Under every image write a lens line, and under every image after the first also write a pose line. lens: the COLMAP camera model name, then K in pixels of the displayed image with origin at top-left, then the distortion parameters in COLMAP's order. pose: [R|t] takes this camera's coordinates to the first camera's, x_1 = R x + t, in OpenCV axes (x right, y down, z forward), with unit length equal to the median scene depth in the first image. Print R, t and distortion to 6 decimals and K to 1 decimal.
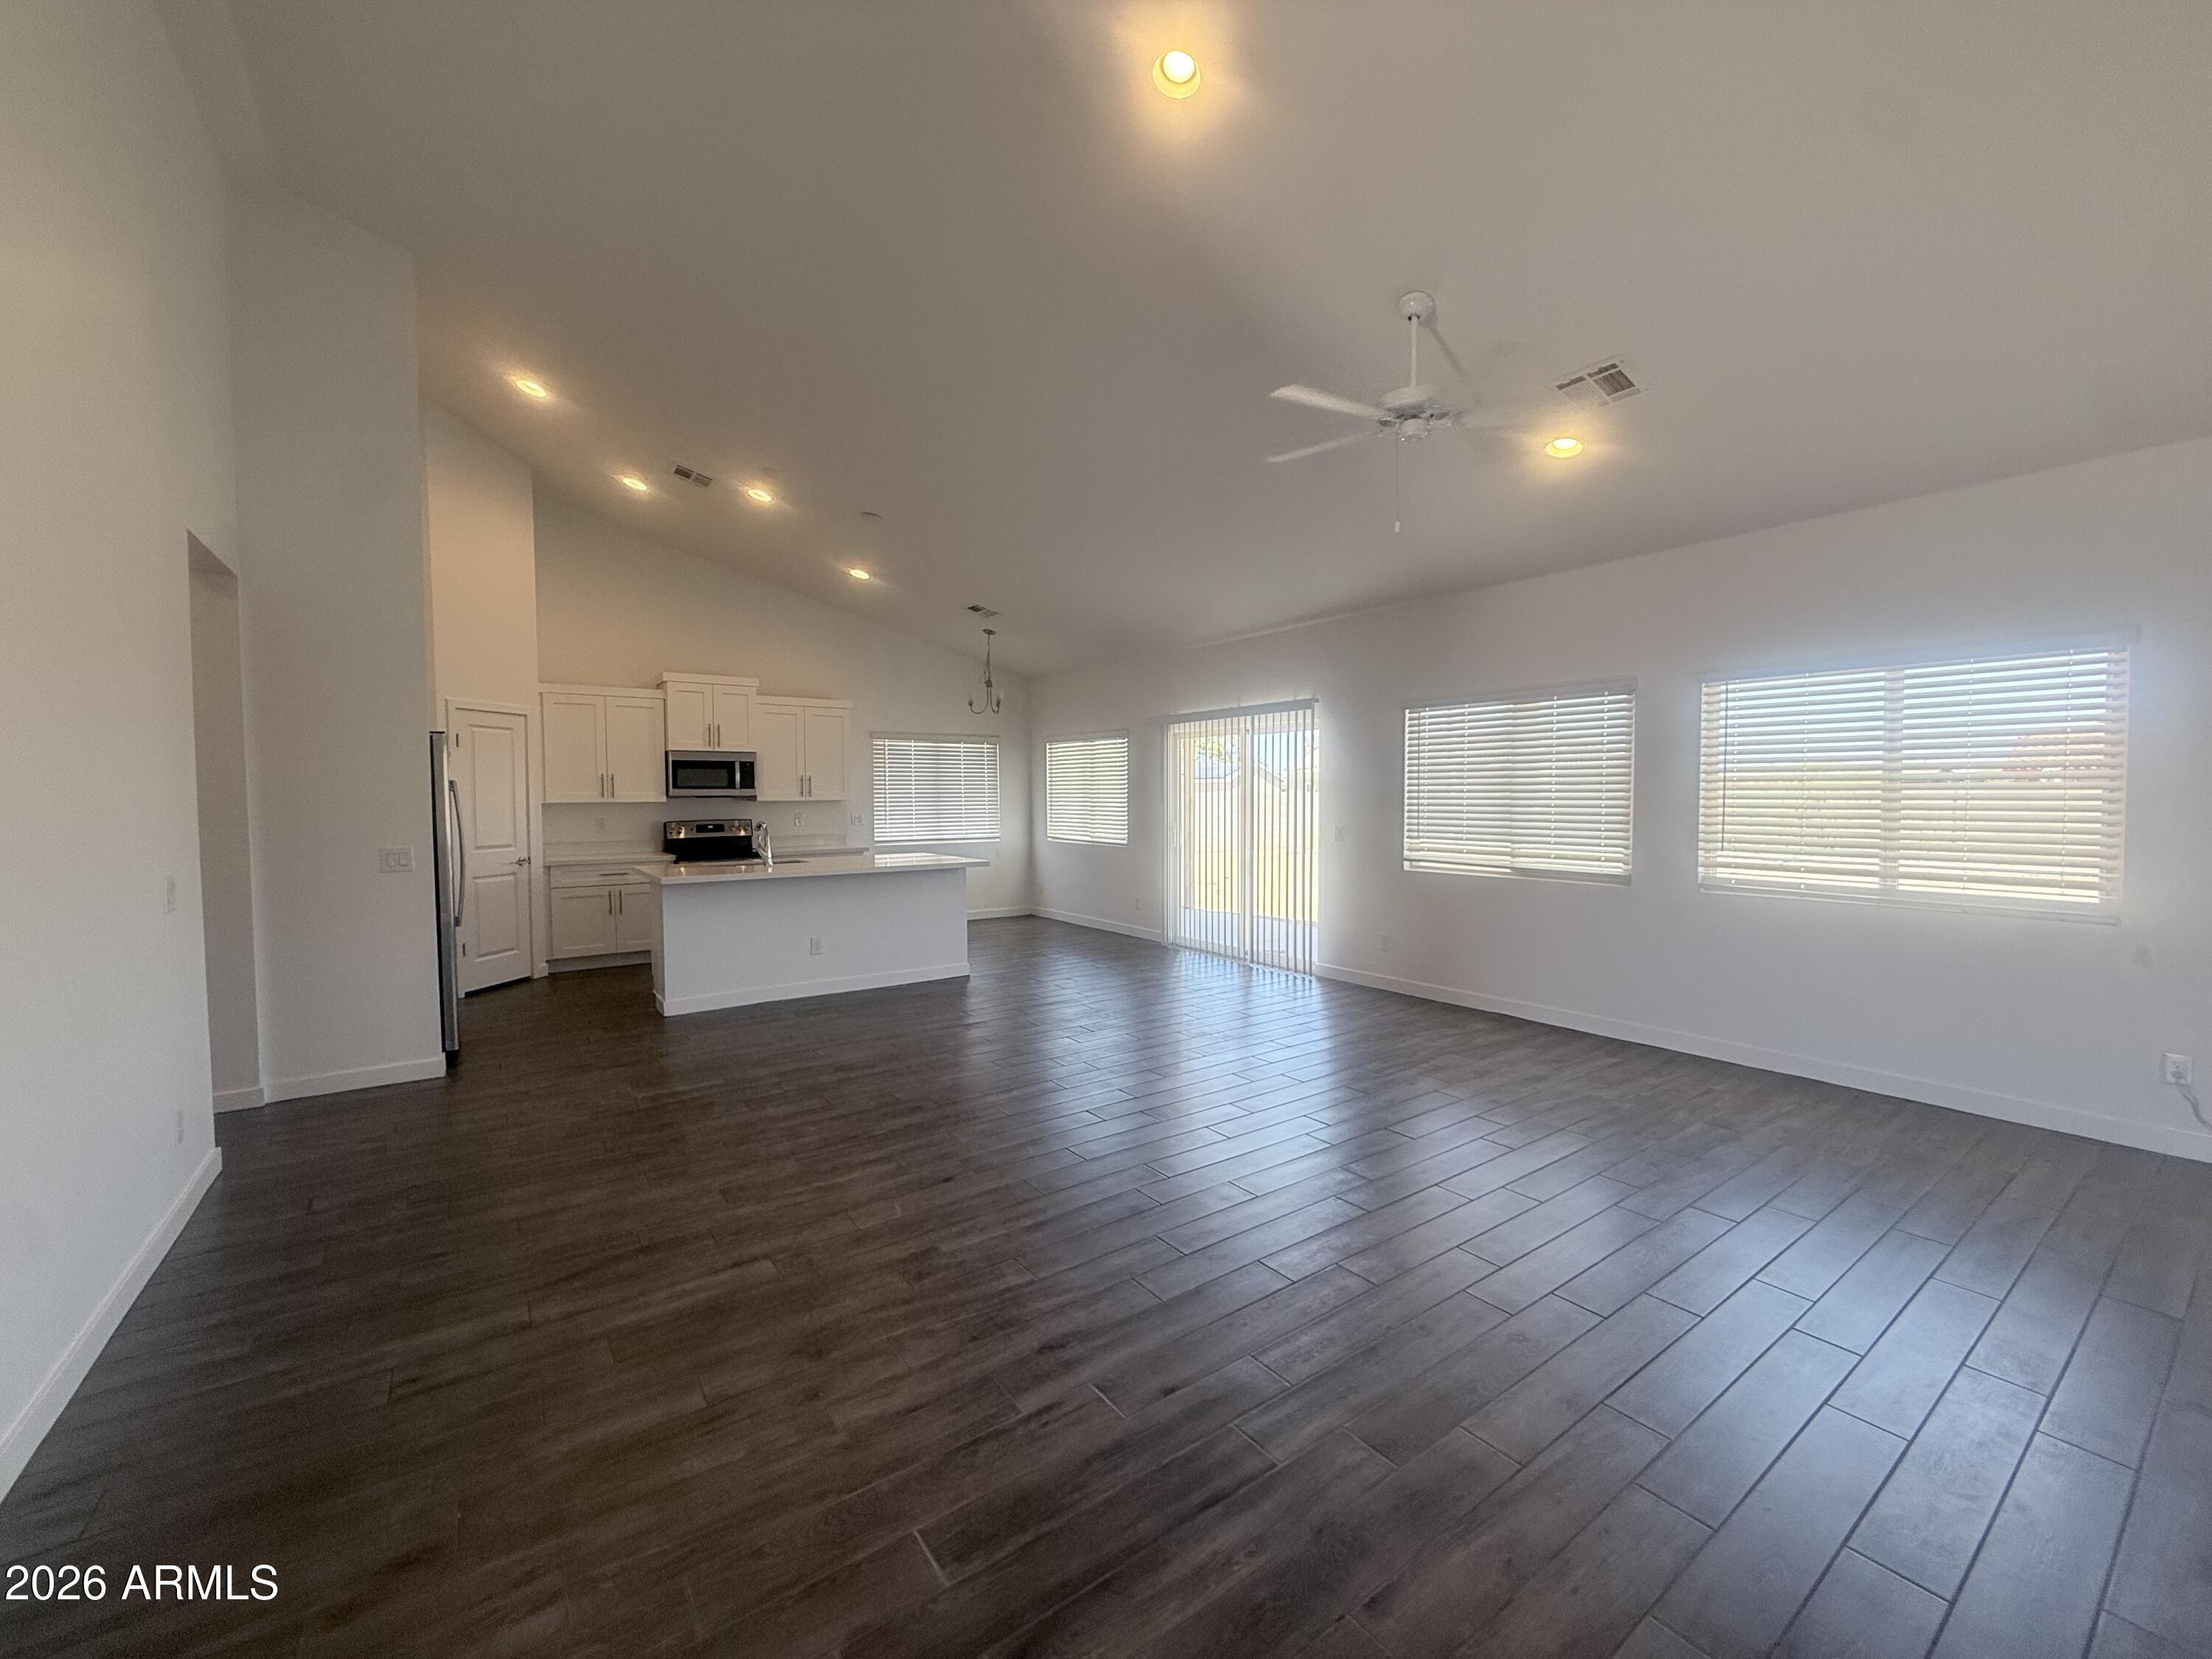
lens RADIAL K [[878.6, 0, 1106.0], [0, 878.6, 829.5], [0, 0, 1]] dist [0.000755, 0.000003]
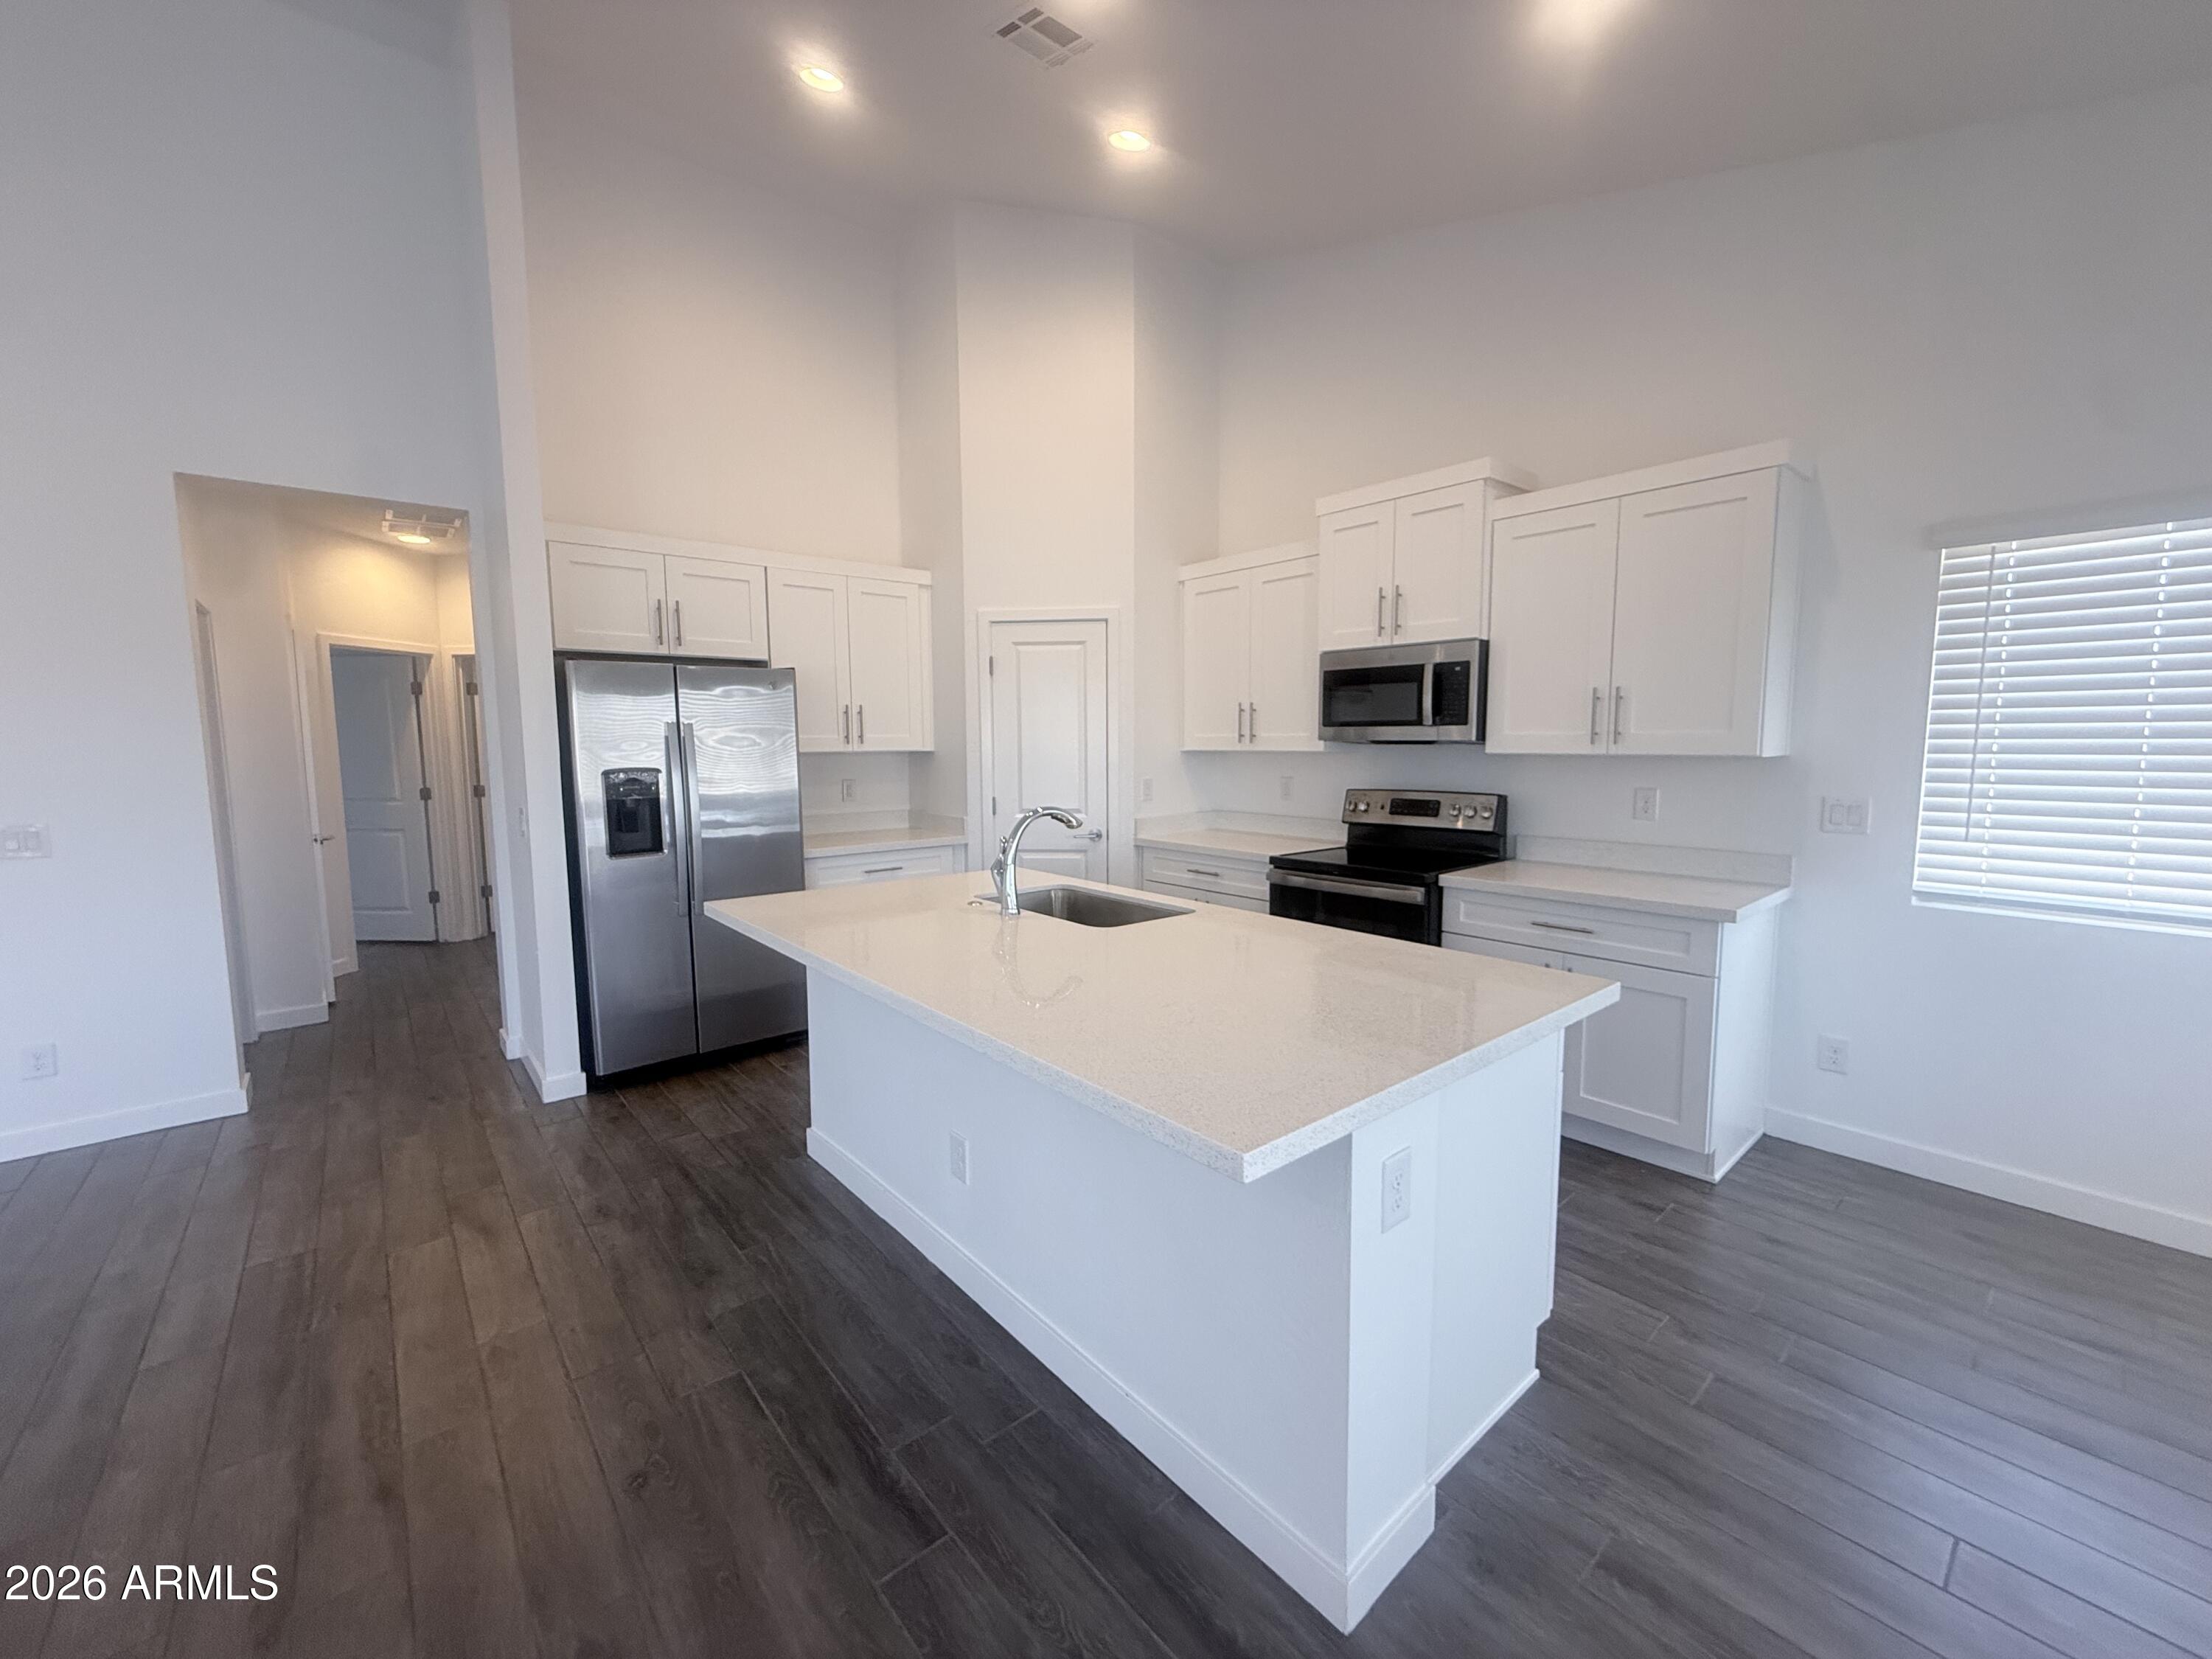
lens RADIAL K [[878.6, 0, 1106.0], [0, 878.6, 829.5], [0, 0, 1]] dist [0.000755, 0.000003]
pose [[0.088880, 0.106917, -0.990287, 0.017697], [-0.037655, 0.993872, 0.103924, -0.034242], [0.995330, 0.028053, 0.092362, 0.803867]]
